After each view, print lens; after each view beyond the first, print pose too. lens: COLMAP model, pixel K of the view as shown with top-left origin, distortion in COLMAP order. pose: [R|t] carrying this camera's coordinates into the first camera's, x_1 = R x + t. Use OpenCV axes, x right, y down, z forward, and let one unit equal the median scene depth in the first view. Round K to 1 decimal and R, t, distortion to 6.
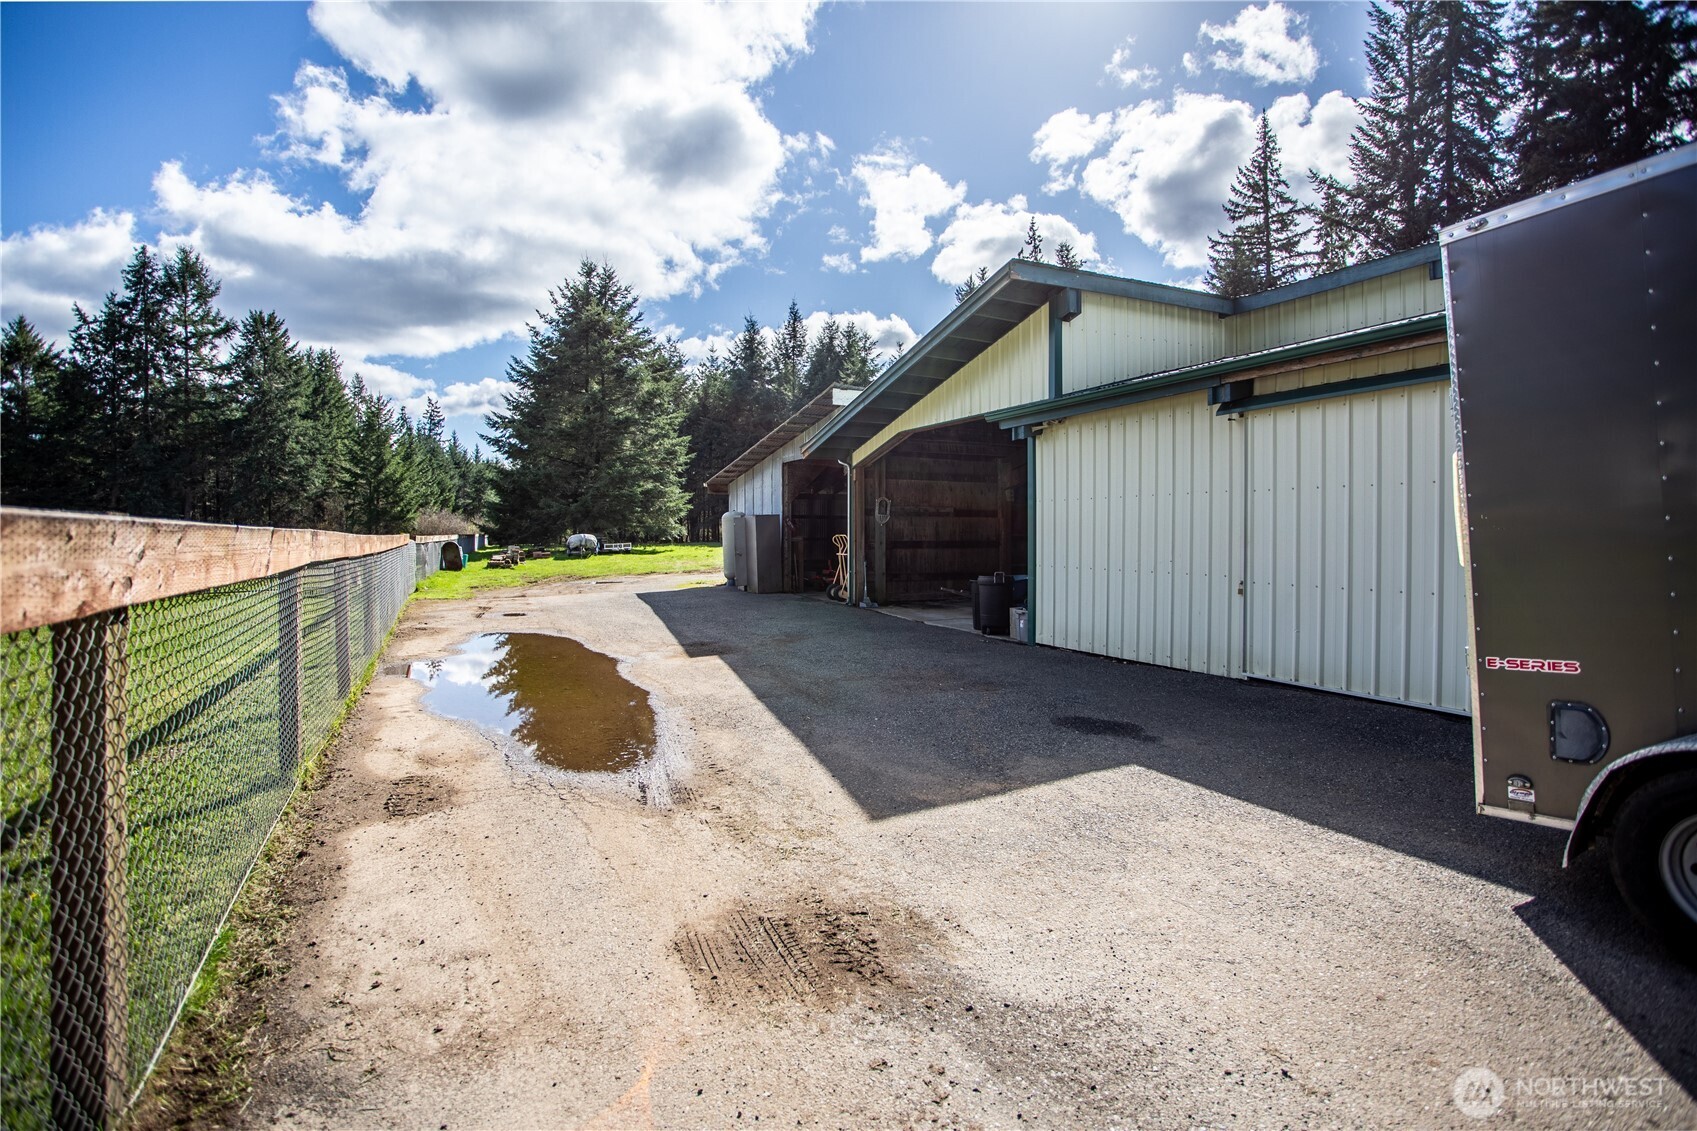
lens RADIAL K [[840.6, 0, 848.8], [0, 840.6, 548.3], [0, 0, 1]] dist [-0.071029, 0.036470]
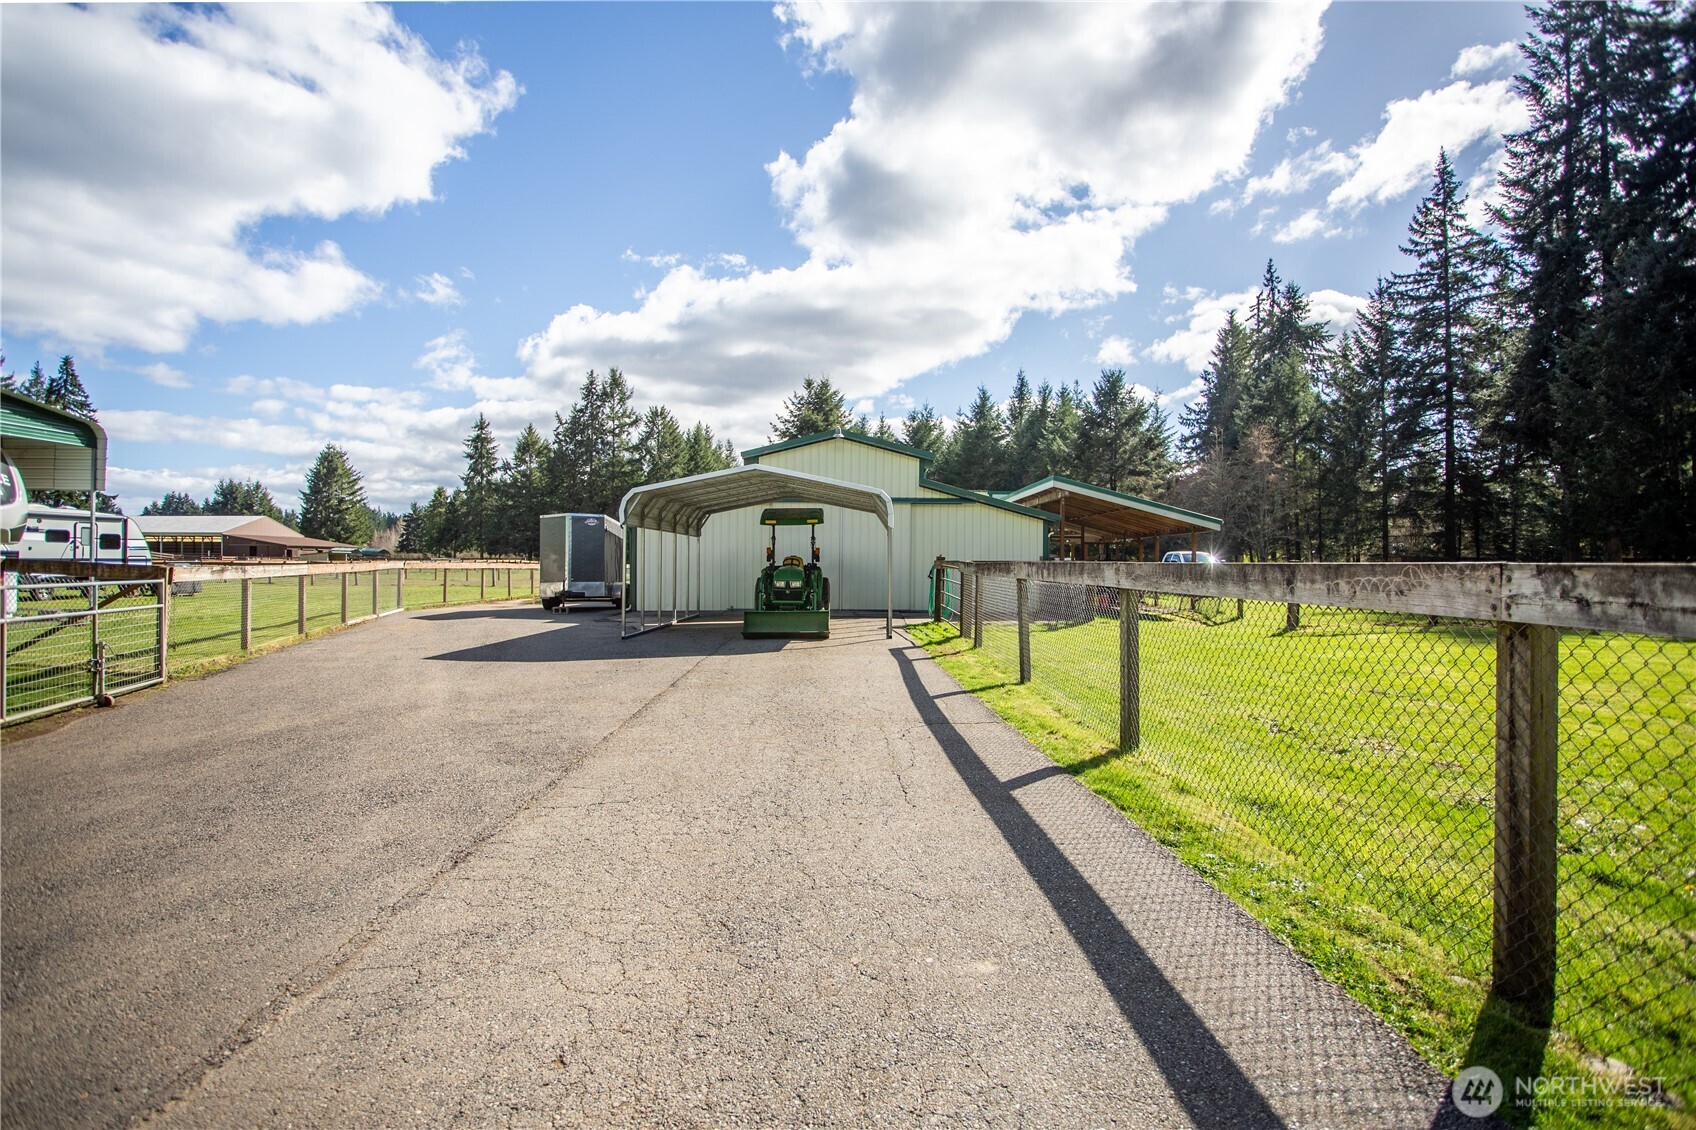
lens RADIAL K [[840.1, 0, 848.3], [0, 840.1, 547.8], [0, 0, 1]] dist [-0.071029, 0.036470]
pose [[0.898974, -0.004076, -0.437982, 0.233164], [-0.010097, 0.999498, -0.030025, -0.003151], [0.437885, 0.031415, 0.898482, -0.166892]]
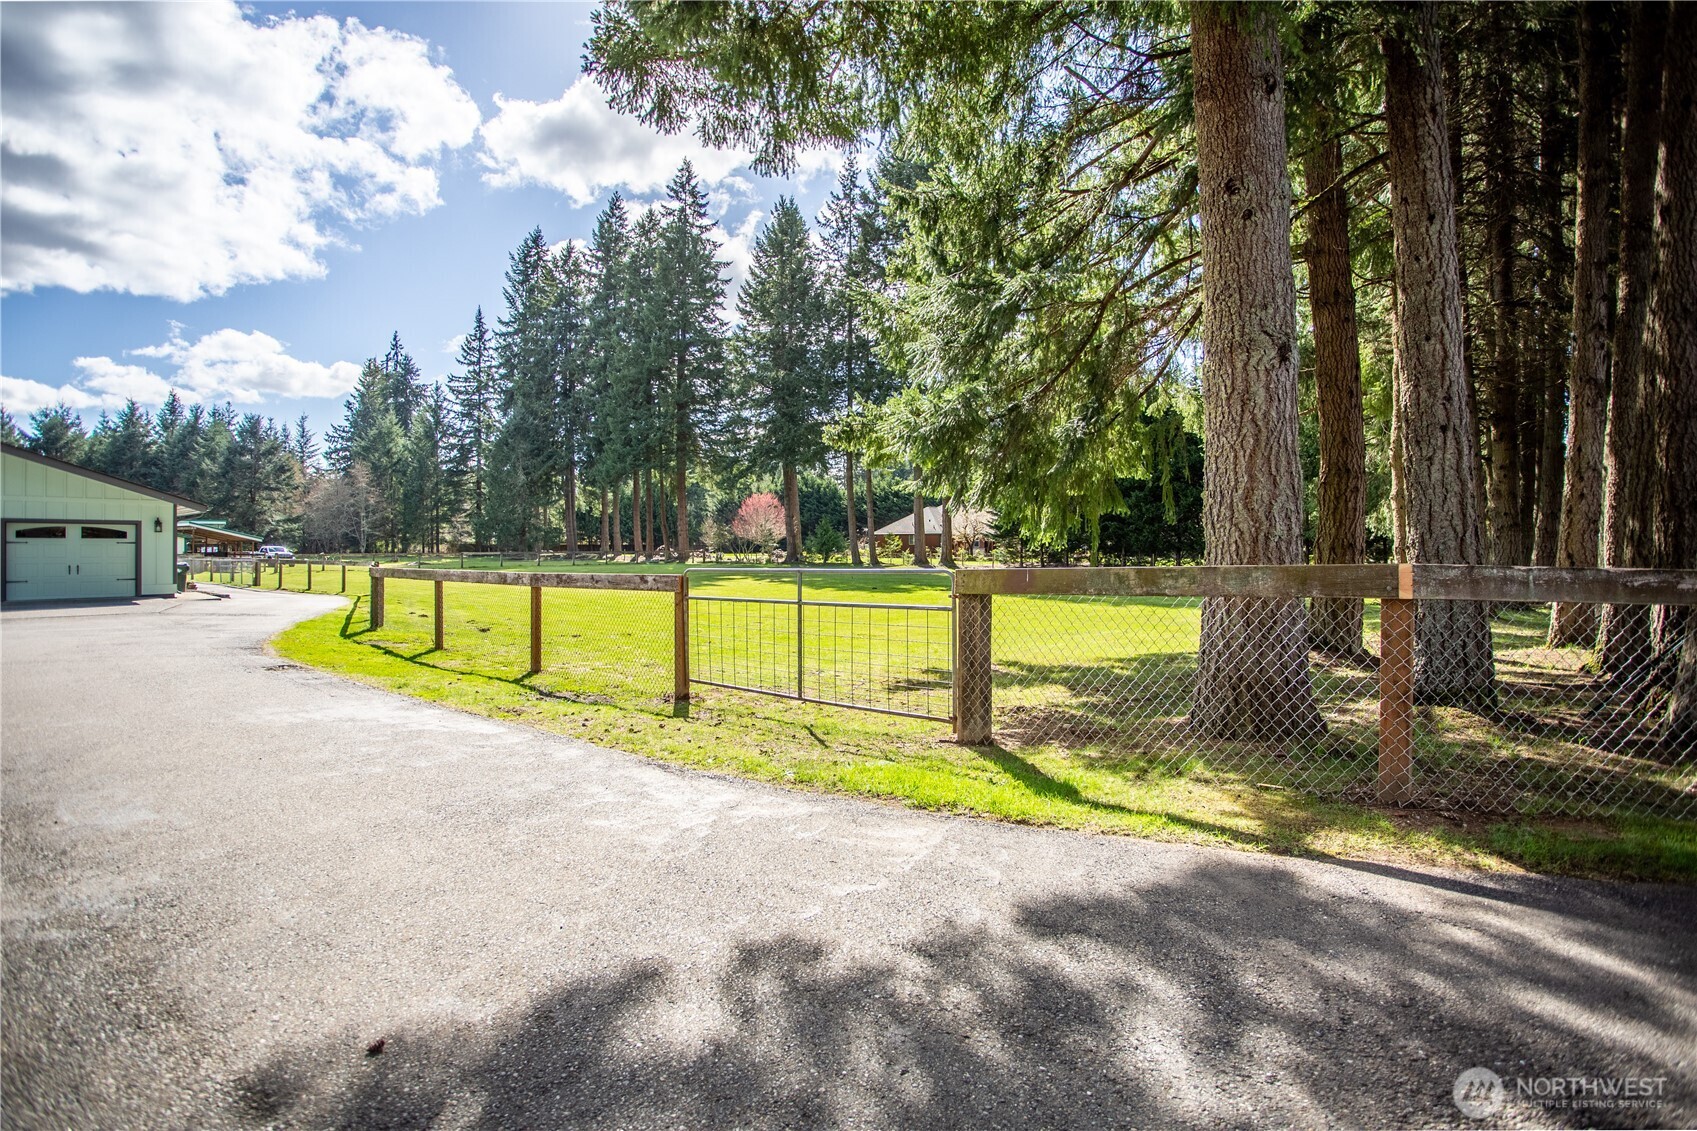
lens RADIAL K [[840.6, 0, 848.8], [0, 840.6, 548.3], [0, 0, 1]] dist [-0.071029, 0.036470]
pose [[0.901723, -0.002982, 0.432304, 0.368205], [0.007613, 0.999931, -0.008982, -0.001858], [-0.432247, 0.011390, 0.901683, -0.722702]]
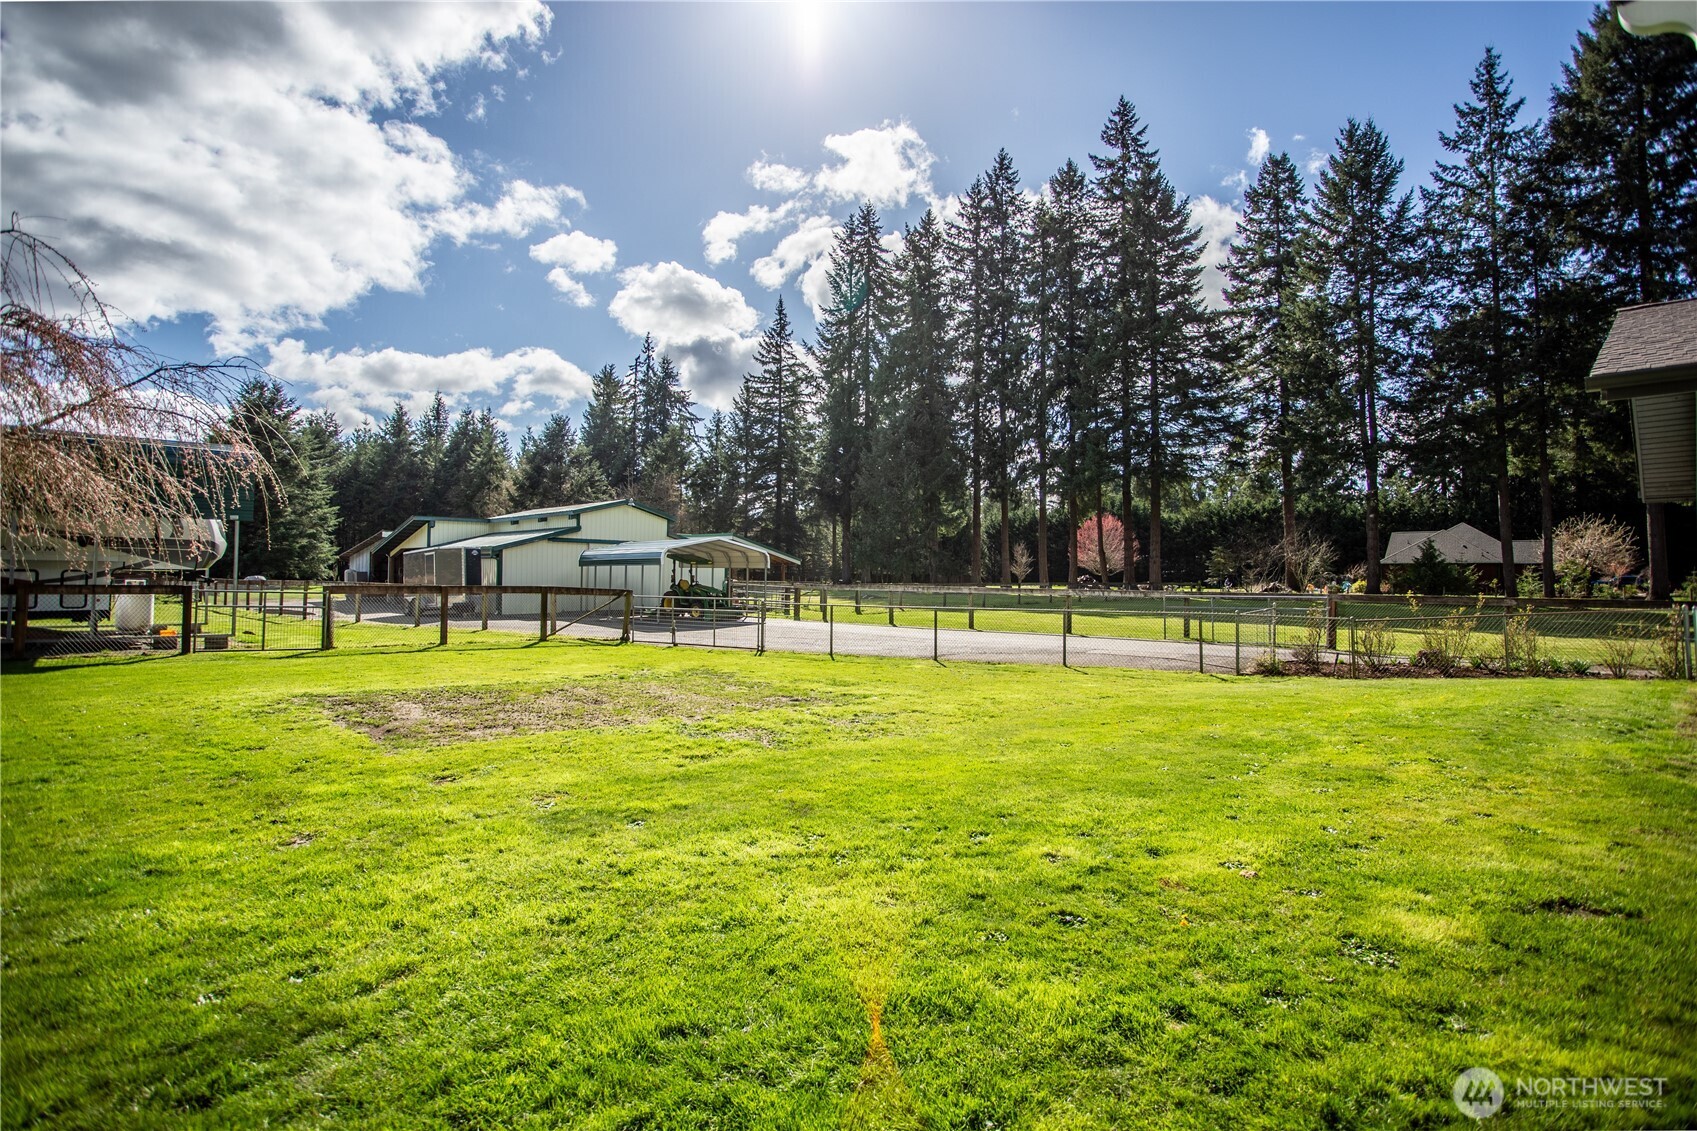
lens RADIAL K [[853.0, 0, 851.4], [0, 853.0, 553.2], [0, 0, 1]] dist [-0.077314, 0.037267]
pose [[0.937094, 0.021638, 0.348405, 0.082870], [-0.006202, 0.998951, -0.045360, 0.001640], [-0.349021, 0.040346, 0.936246, -0.380786]]
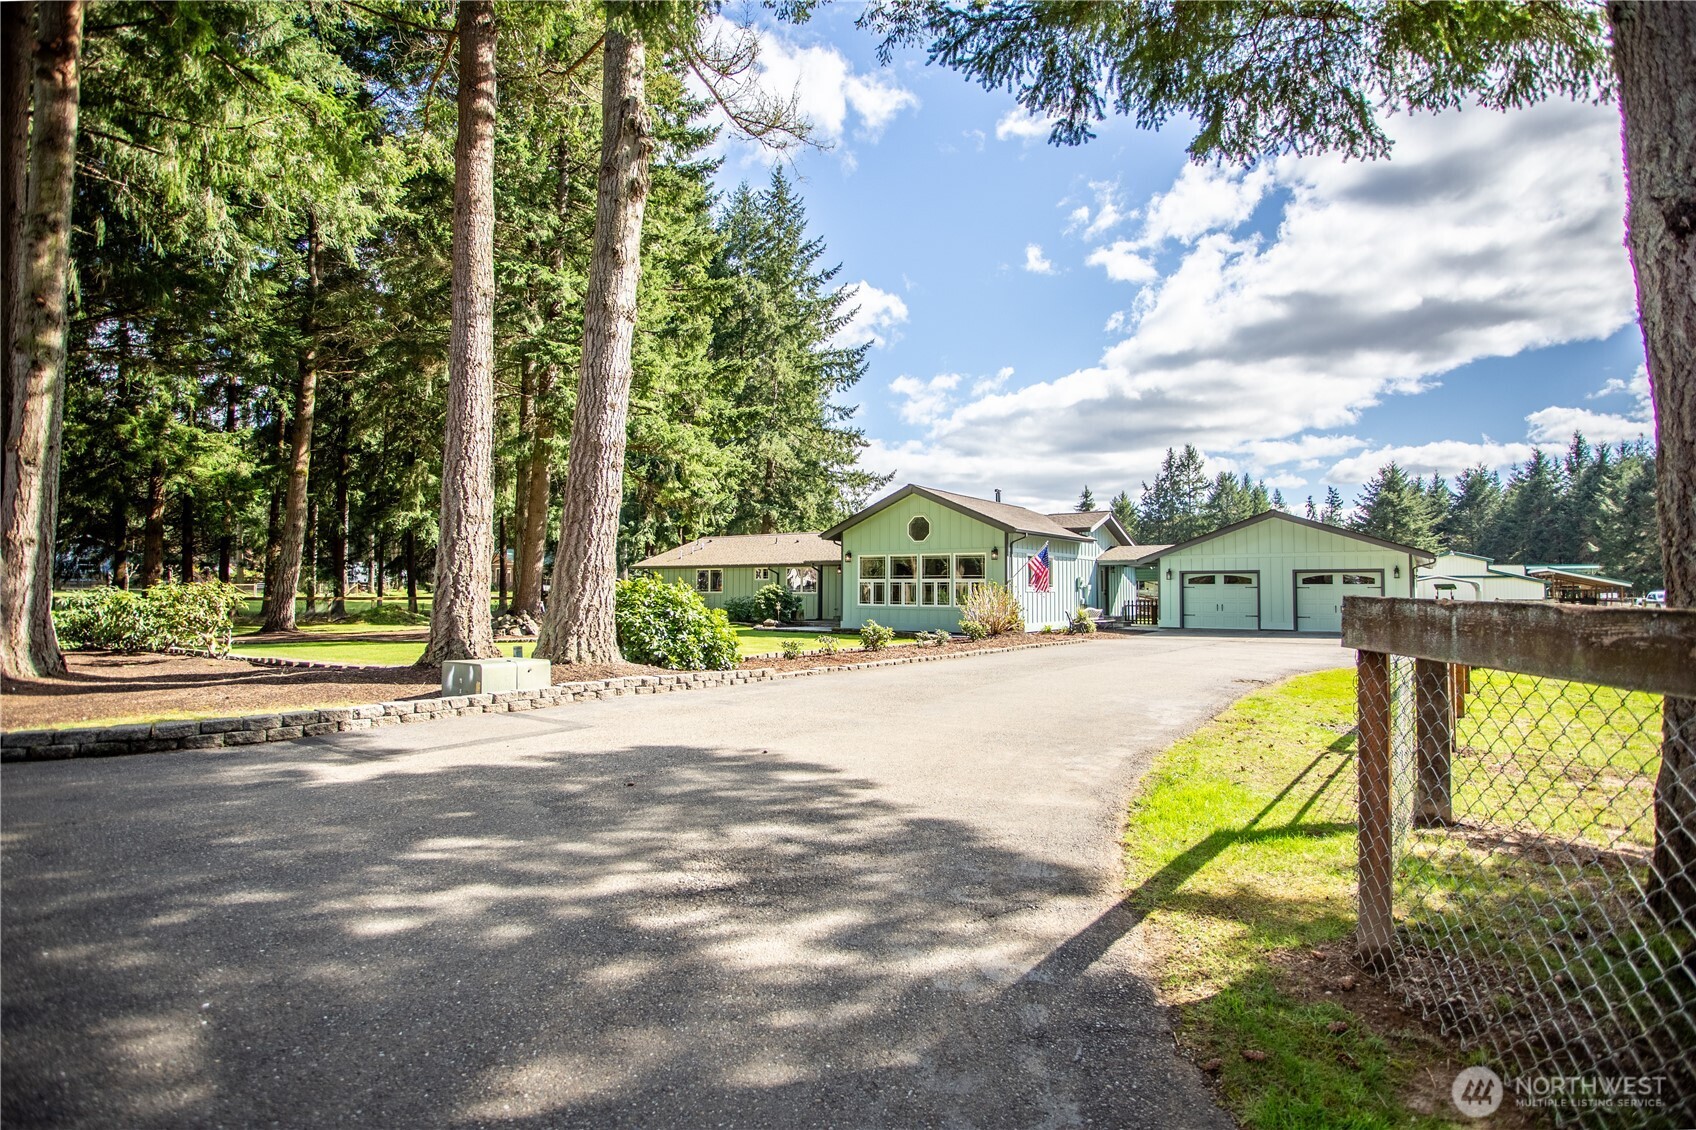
lens RADIAL K [[852.5, 0, 850.9], [0, 852.5, 552.7], [0, 0, 1]] dist [-0.077314, 0.037267]
pose [[0.531705, -0.037988, -0.846077, 0.435214], [-0.013839, 0.998470, -0.053527, -0.001101], [0.846817, 0.040170, 0.530366, -0.728828]]
